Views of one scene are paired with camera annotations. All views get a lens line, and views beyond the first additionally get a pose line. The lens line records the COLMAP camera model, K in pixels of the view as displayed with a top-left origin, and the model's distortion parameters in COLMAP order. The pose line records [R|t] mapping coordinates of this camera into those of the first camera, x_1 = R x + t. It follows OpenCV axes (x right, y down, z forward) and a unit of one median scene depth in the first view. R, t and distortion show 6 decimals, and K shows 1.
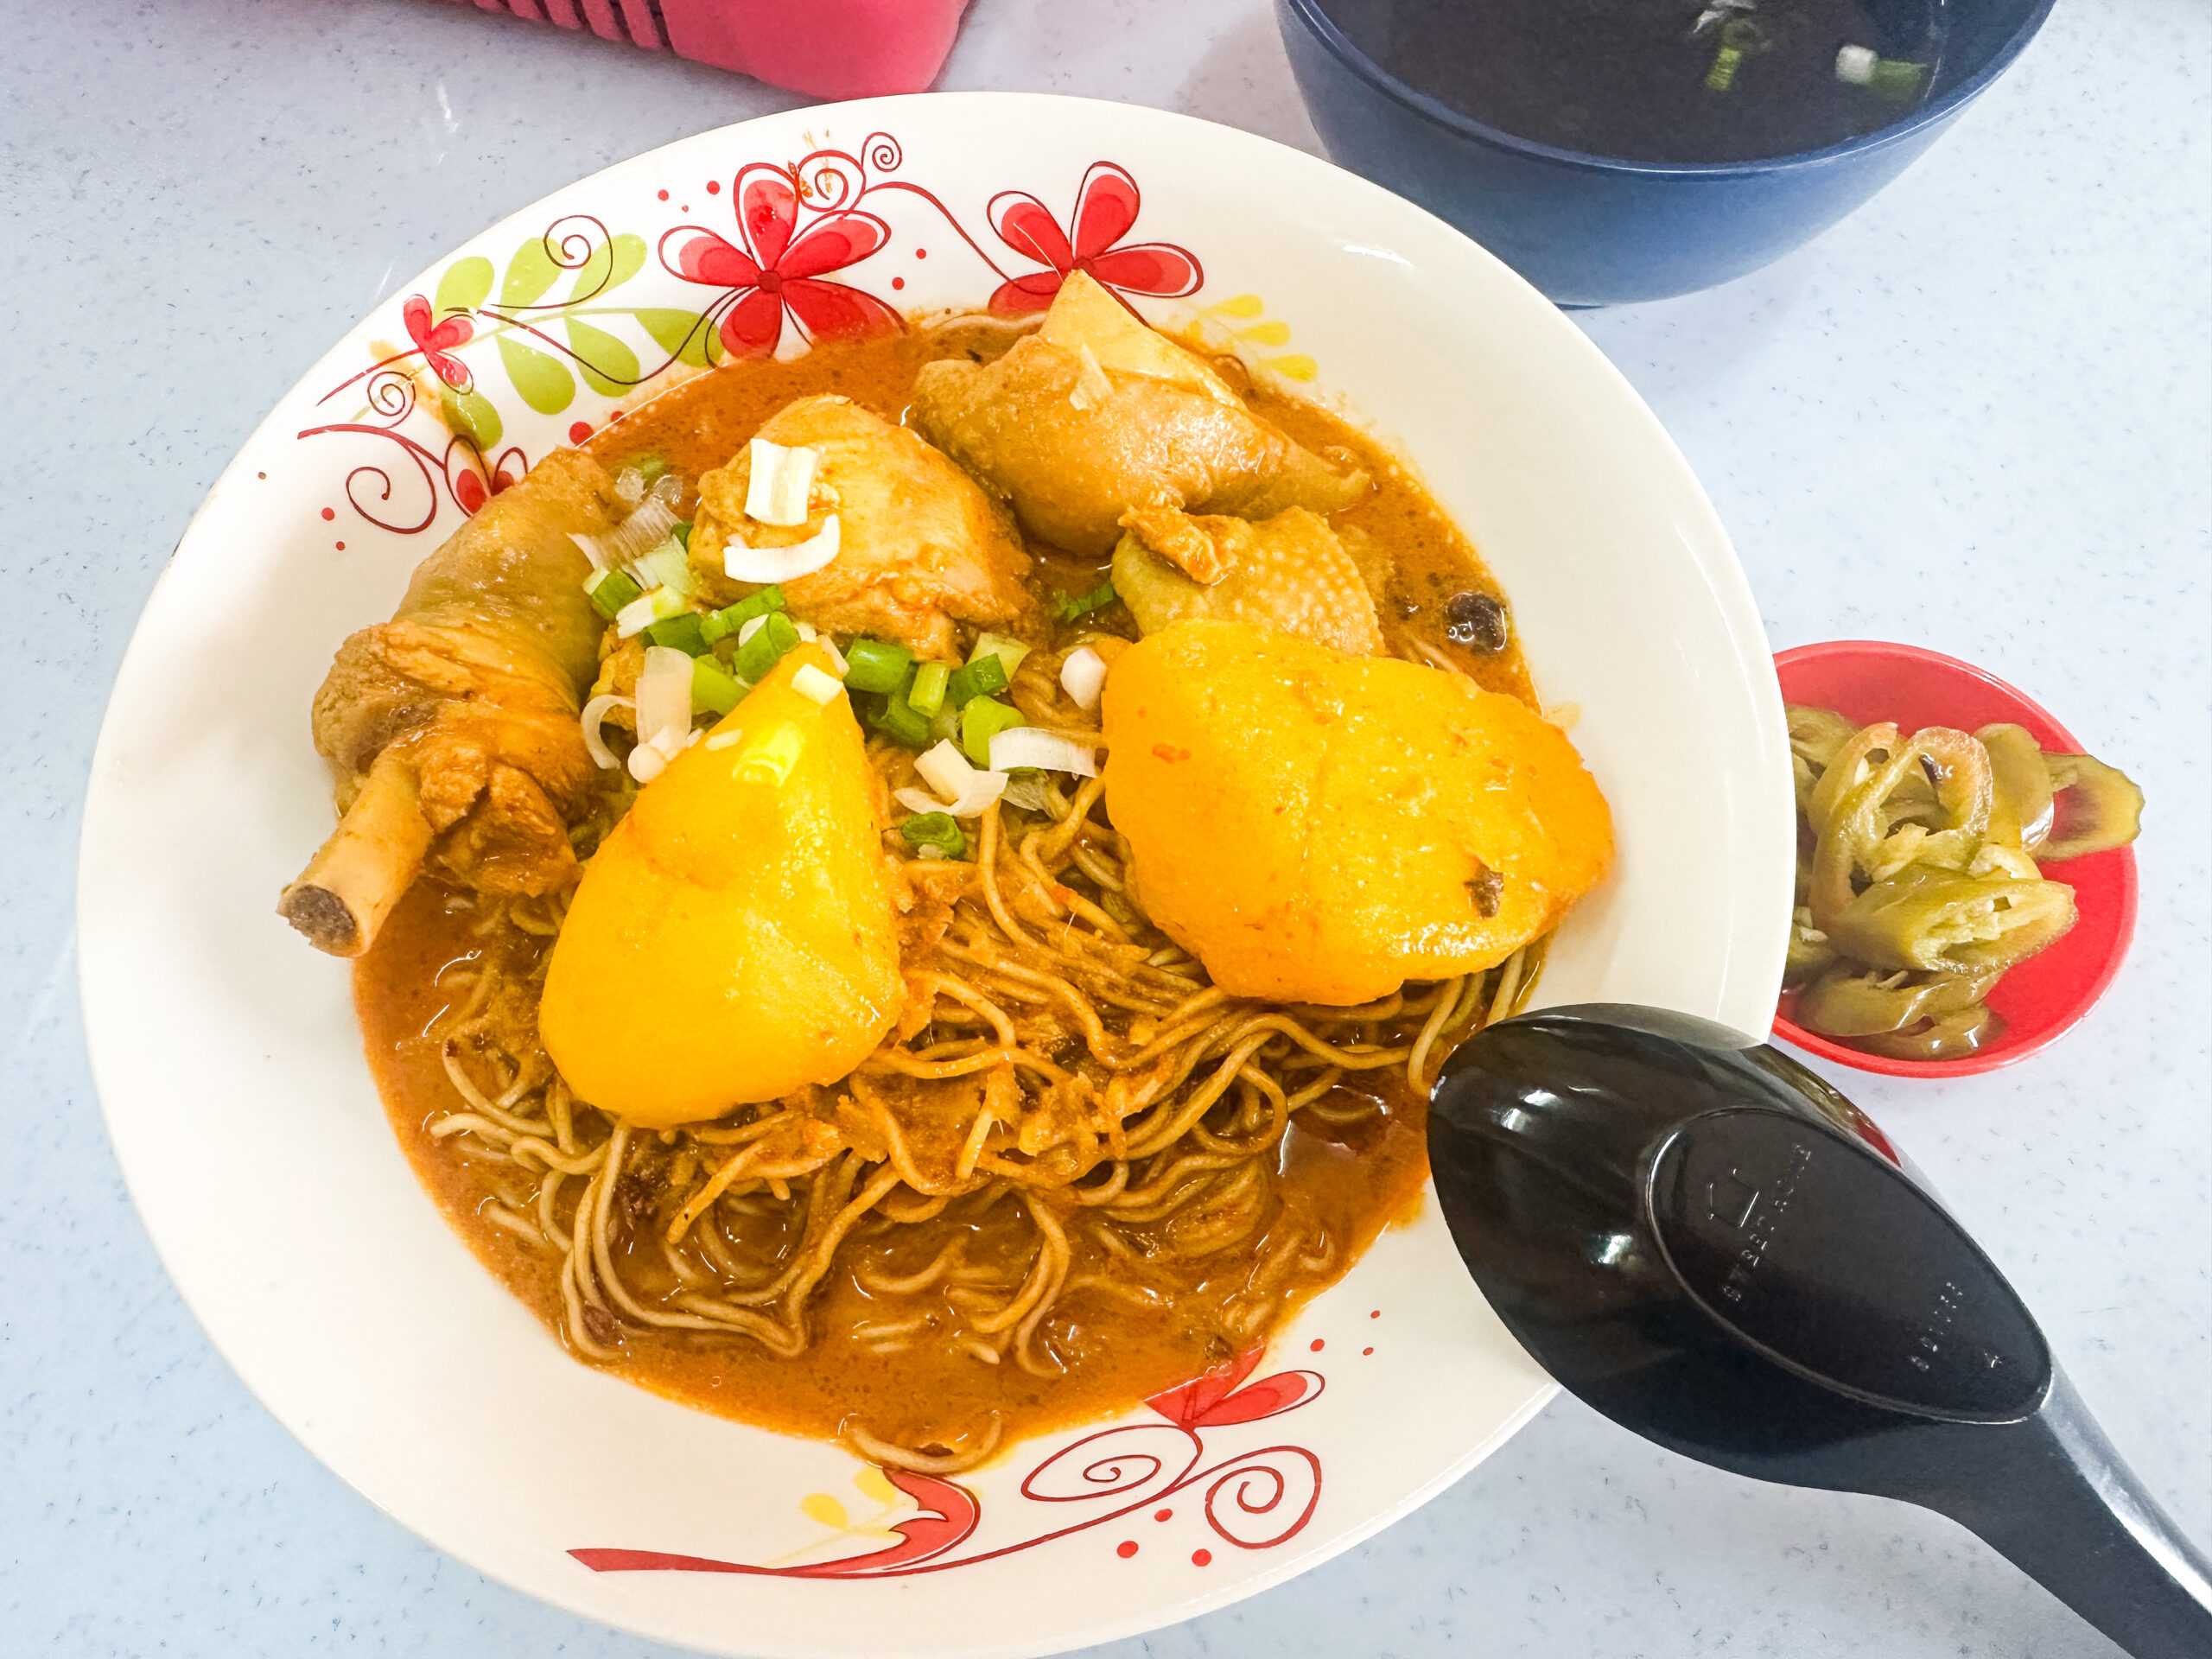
lens RADIAL K [[1527.6, 0, 1106.0], [0, 1527.6, 829.5], [0, 0, 1]] dist [-0.009756, -0.002354]
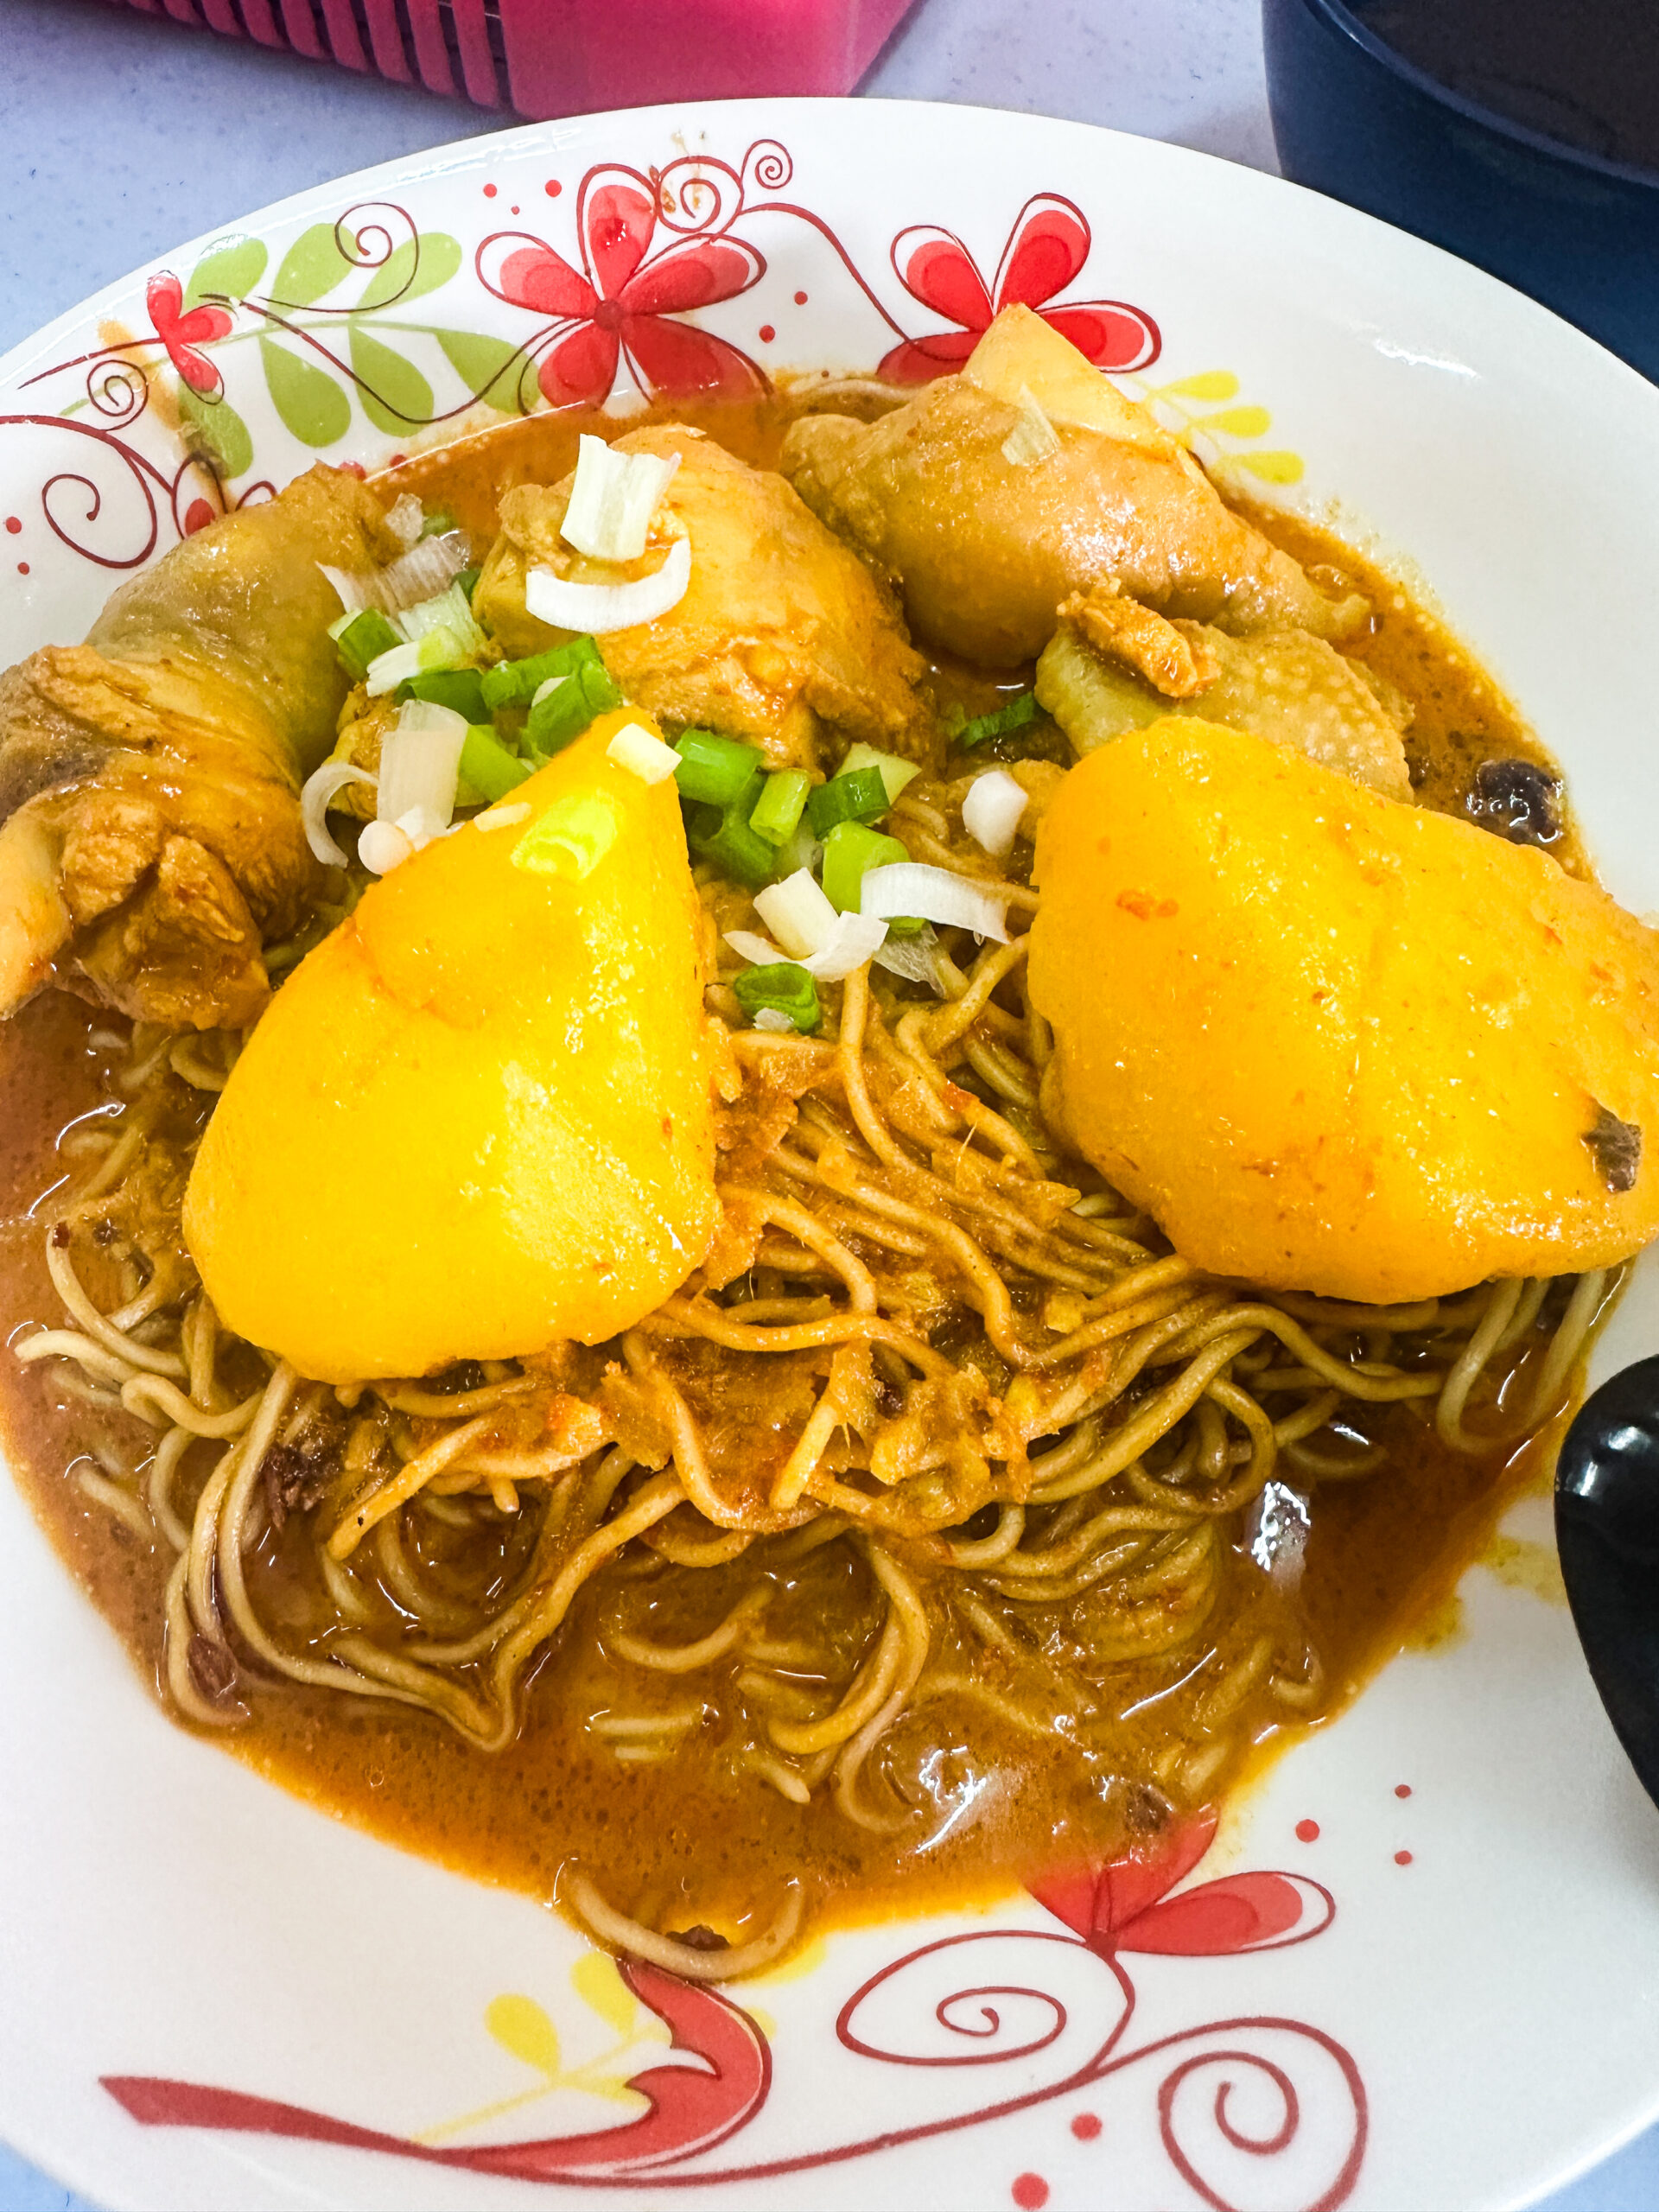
lens RADIAL K [[1578.4, 0, 825.1], [0, 1578.4, 958.9], [0, 0, 1]] dist [-0.013848, 0.001617]
pose [[0.995006, 0.098331, -0.017133, -0.079414], [-0.099428, 0.991521, -0.083665, 0.043573], [0.008761, 0.084951, 0.996347, 0.274080]]
